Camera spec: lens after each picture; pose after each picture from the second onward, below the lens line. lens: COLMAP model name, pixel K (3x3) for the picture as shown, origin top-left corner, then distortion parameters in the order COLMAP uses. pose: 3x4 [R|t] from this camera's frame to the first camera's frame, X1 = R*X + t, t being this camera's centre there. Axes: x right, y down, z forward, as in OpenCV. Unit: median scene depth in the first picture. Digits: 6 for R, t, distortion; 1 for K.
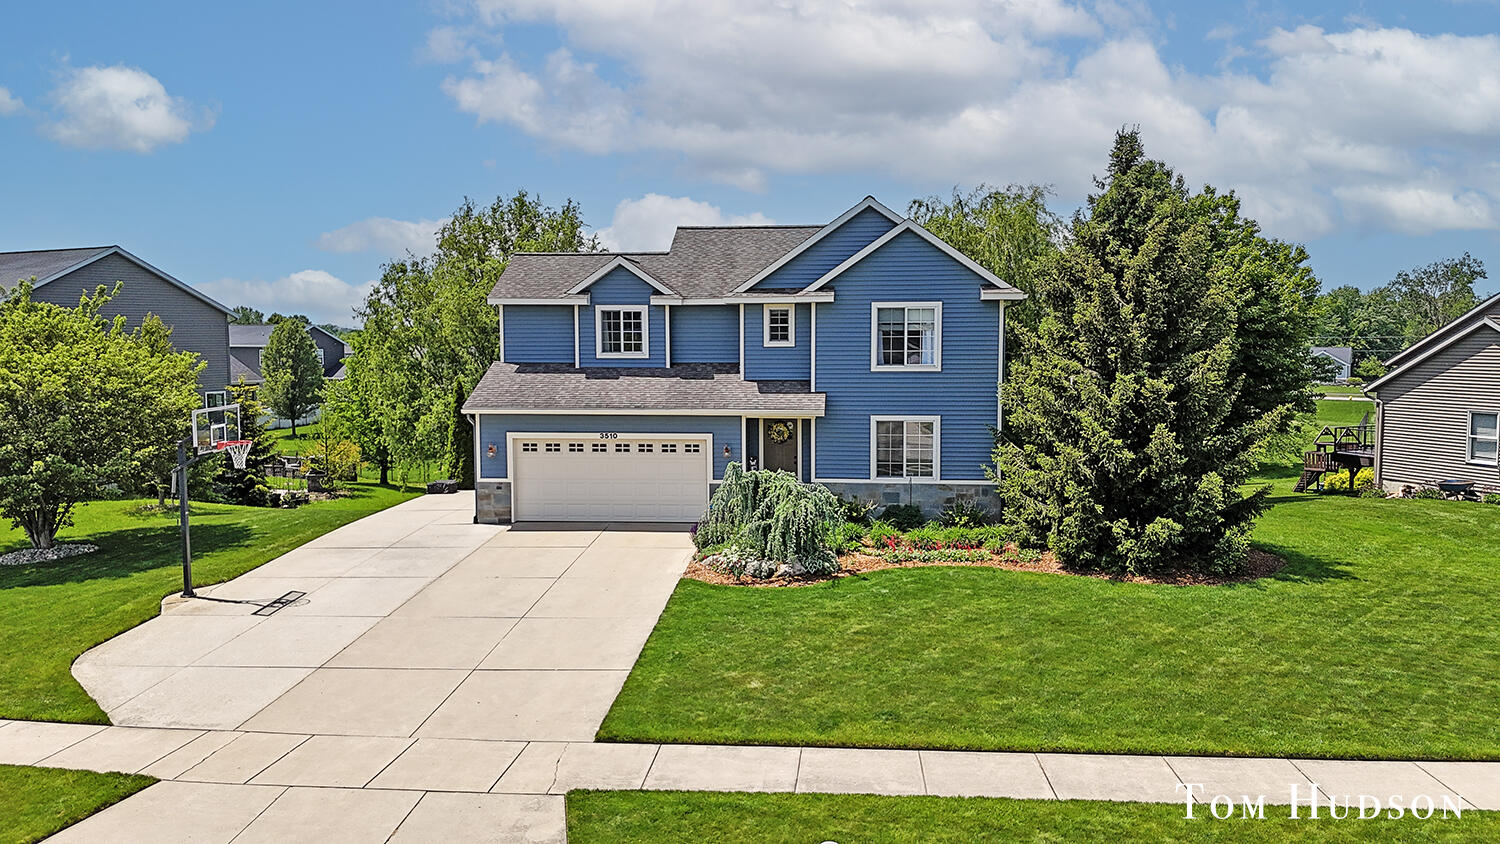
lens RADIAL K [[1100.1, 0, 749.4], [0, 1100.1, 403.1], [0, 0, 1]] dist [0.096676, -0.112169]
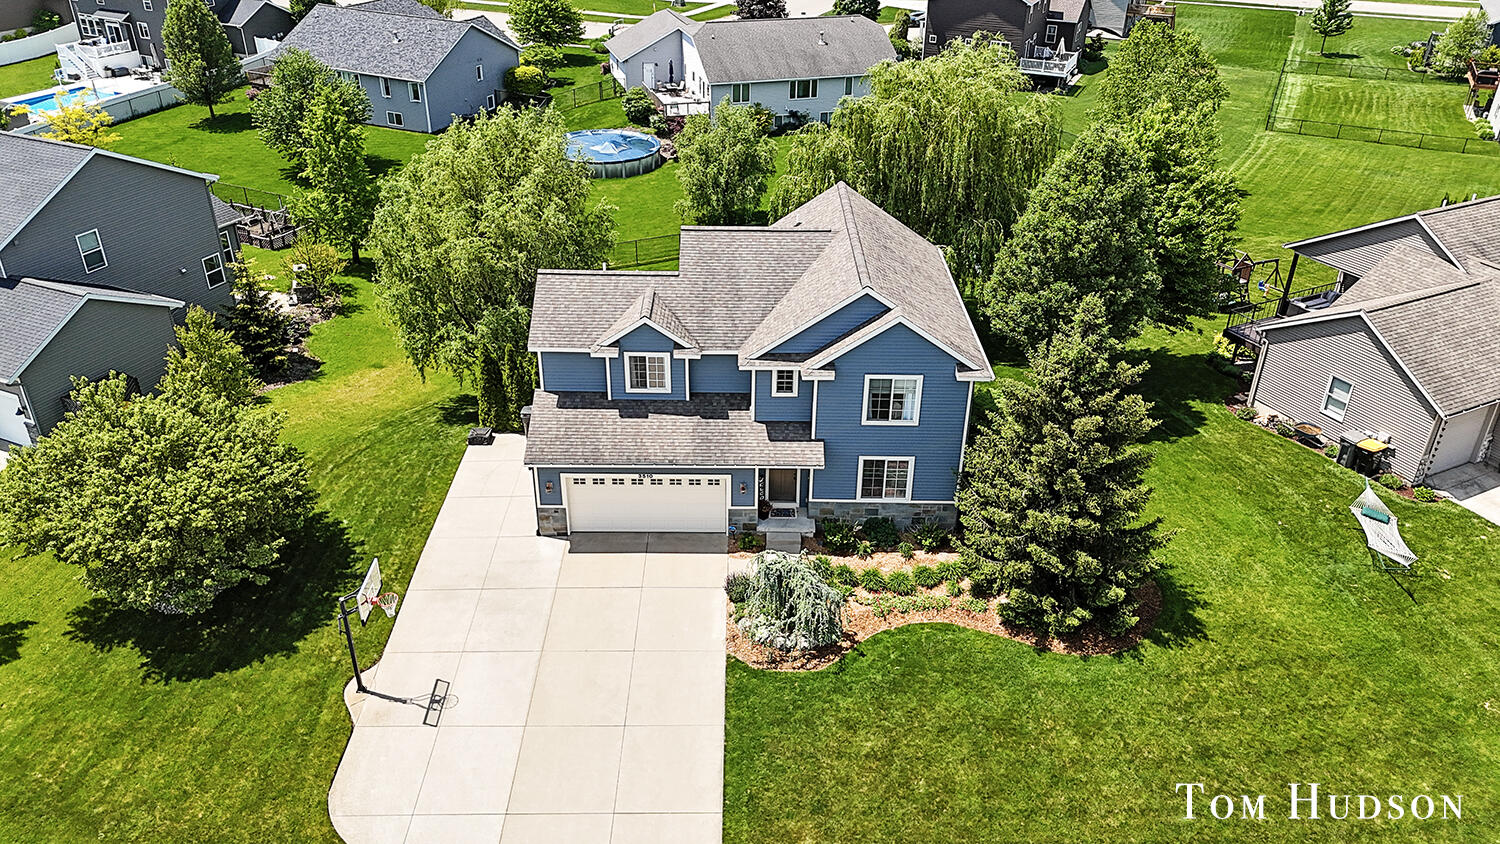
lens RADIAL K [[1100.1, 0, 749.4], [0, 1100.1, 403.1], [0, 0, 1]] dist [0.096676, -0.112169]
pose [[0.996331, -0.027218, 0.081146, -0.109907], [-0.009542, 0.906859, 0.421327, -0.557689], [-0.085056, -0.420555, 0.903271, -0.076339]]
